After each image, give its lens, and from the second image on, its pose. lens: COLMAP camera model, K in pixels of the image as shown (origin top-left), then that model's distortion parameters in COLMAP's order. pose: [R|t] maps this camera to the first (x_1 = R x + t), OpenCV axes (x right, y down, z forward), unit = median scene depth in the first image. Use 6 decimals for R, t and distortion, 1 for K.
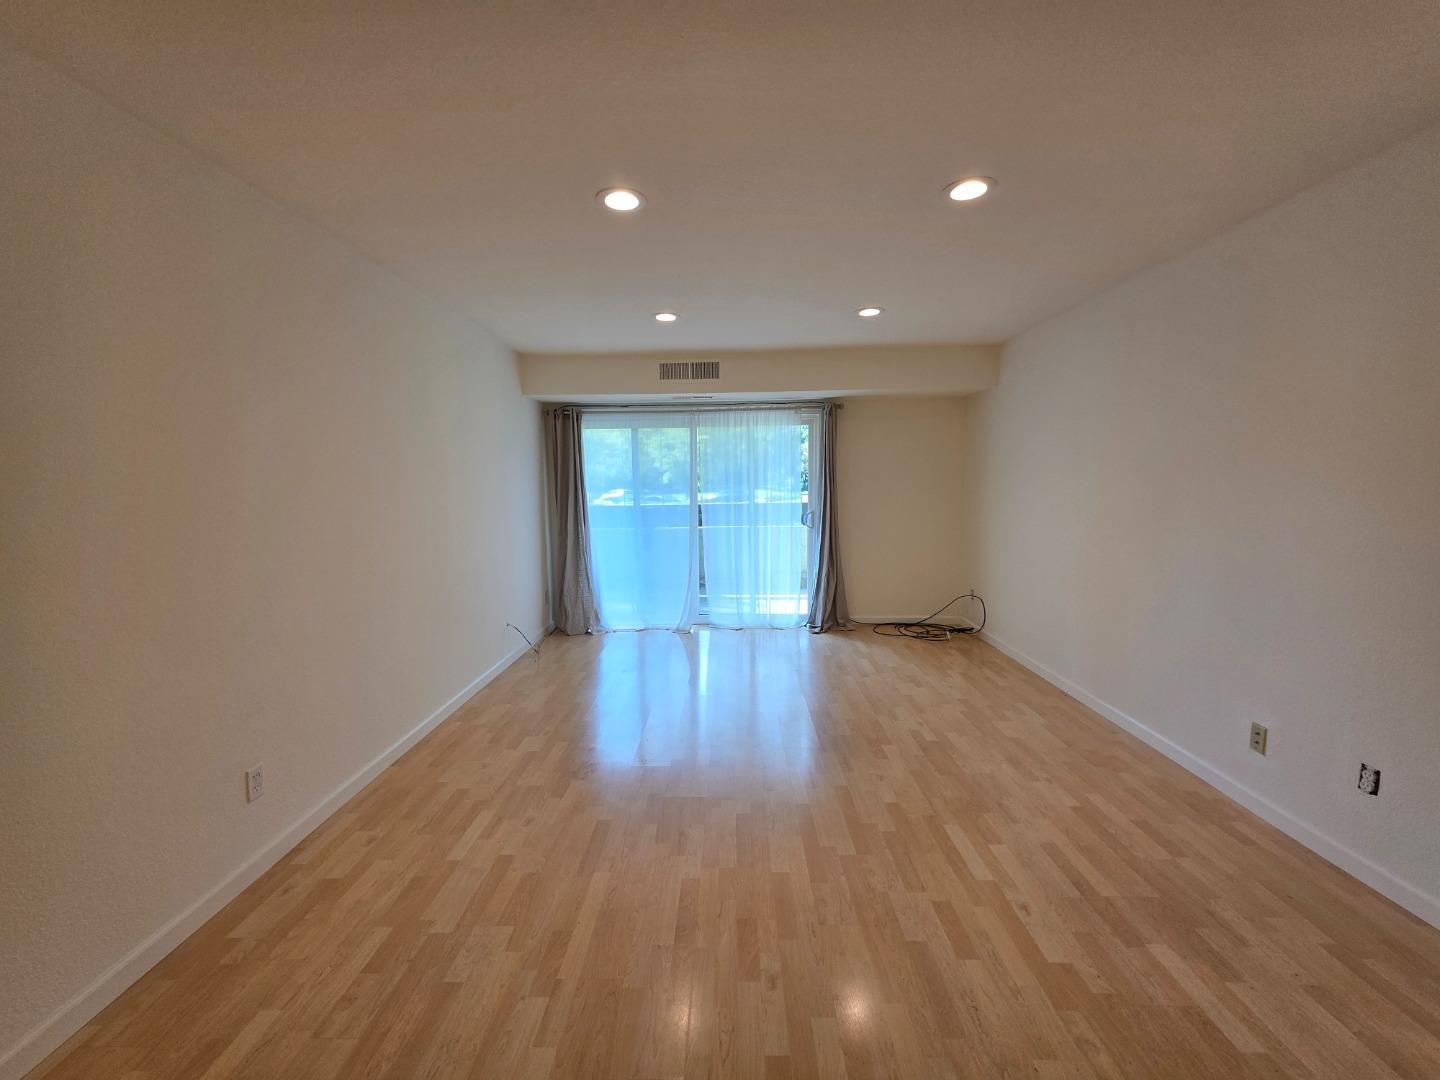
lens RADIAL K [[580.0, 0, 712.9], [0, 580.0, 537.2], [0, 0, 1]] dist [-0.000068, 0.000440]
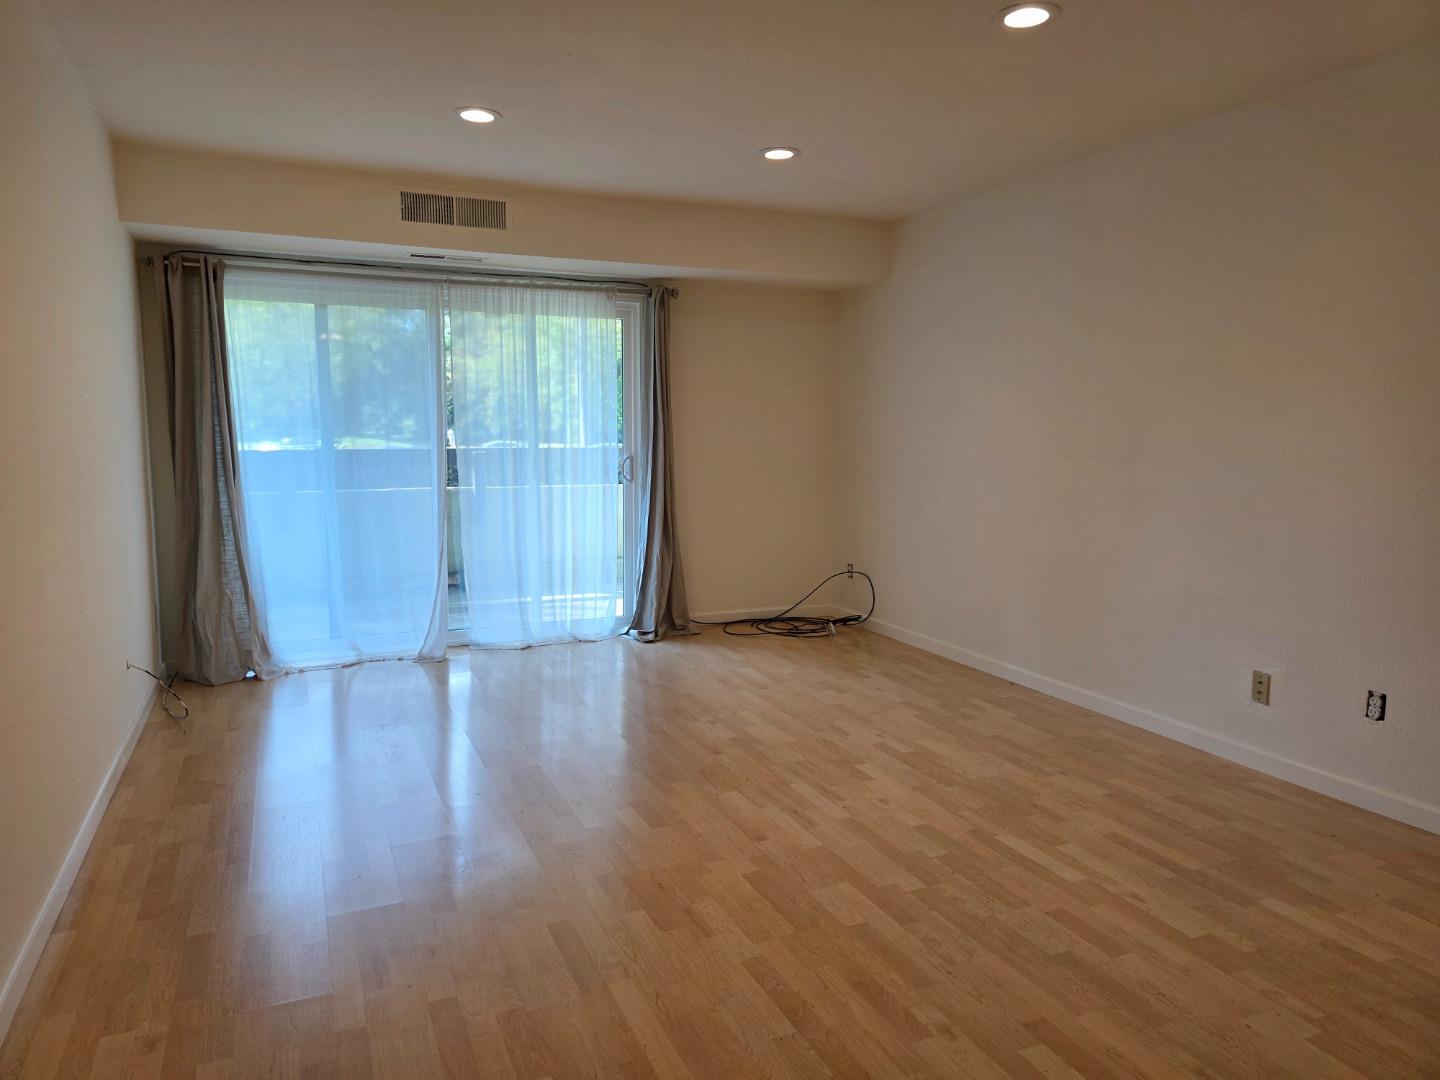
lens RADIAL K [[969.7, 0, 711.8], [0, 969.7, 528.8], [0, 0, 1]] dist [0.055278, -0.050516]
pose [[0.905477, -0.029735, 0.423352, -0.288683], [0.026238, 0.999556, 0.014087, 0.034915], [-0.423584, -0.001647, 0.905856, -0.011576]]
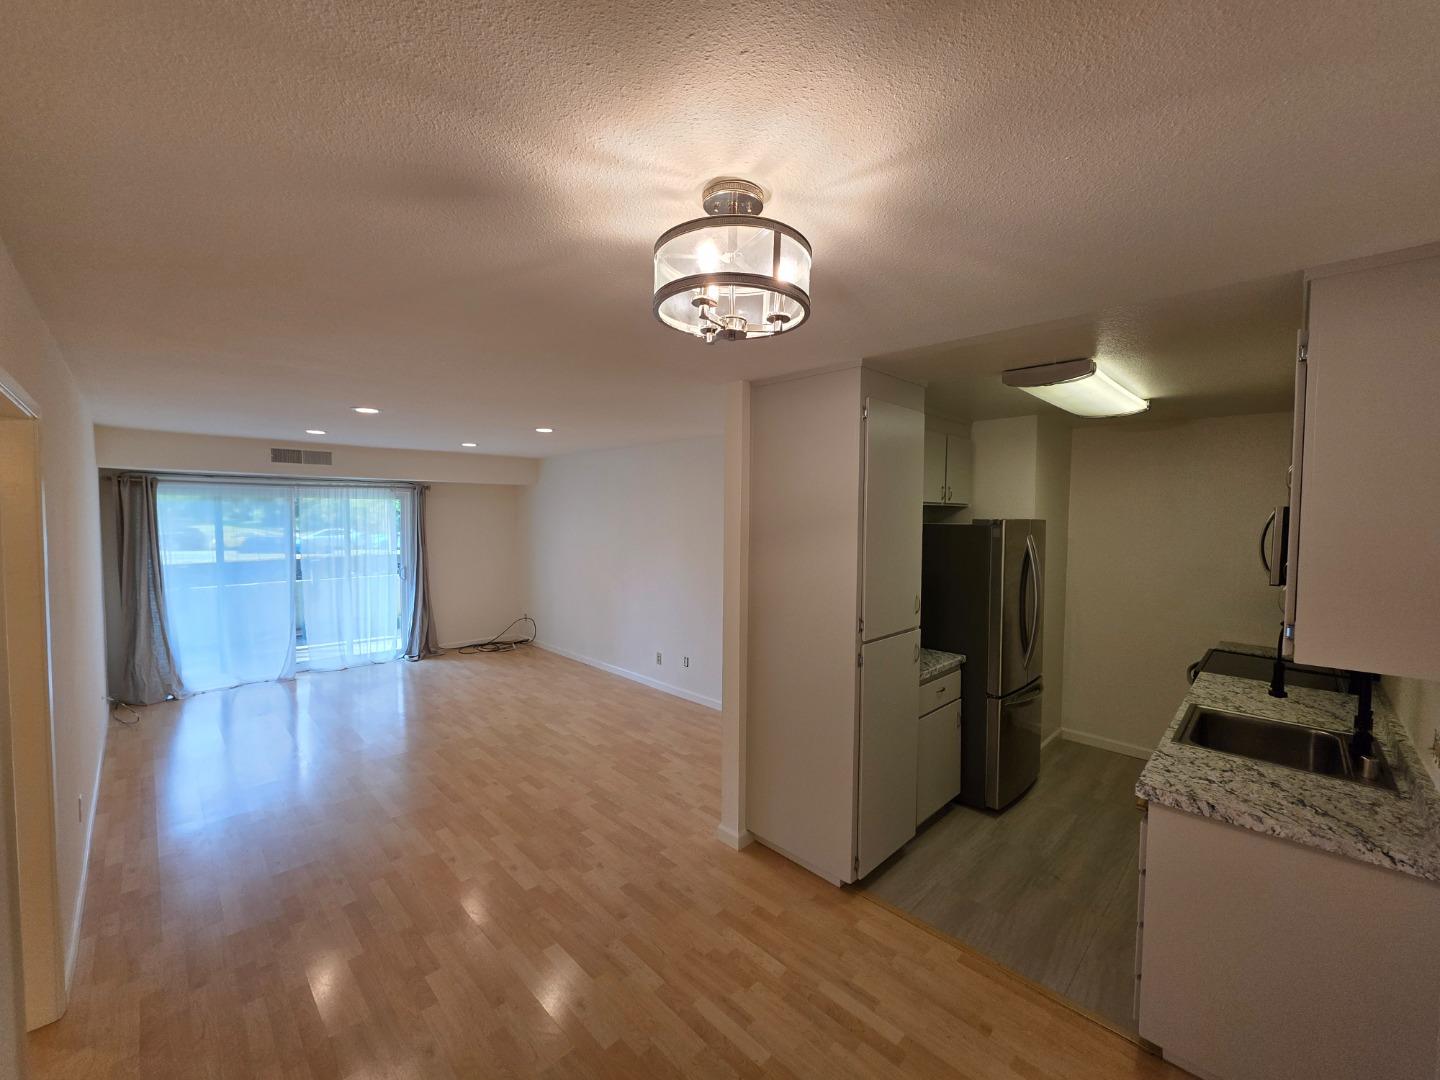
lens RADIAL K [[580.0, 0, 716.9], [0, 580.0, 539.6], [0, 0, 1]] dist [-0.000068, 0.000440]
pose [[0.690654, -0.014515, 0.723039, -0.393487], [0.054938, 0.997963, -0.032443, -0.035334], [-0.721095, 0.062129, 0.690045, -0.541210]]
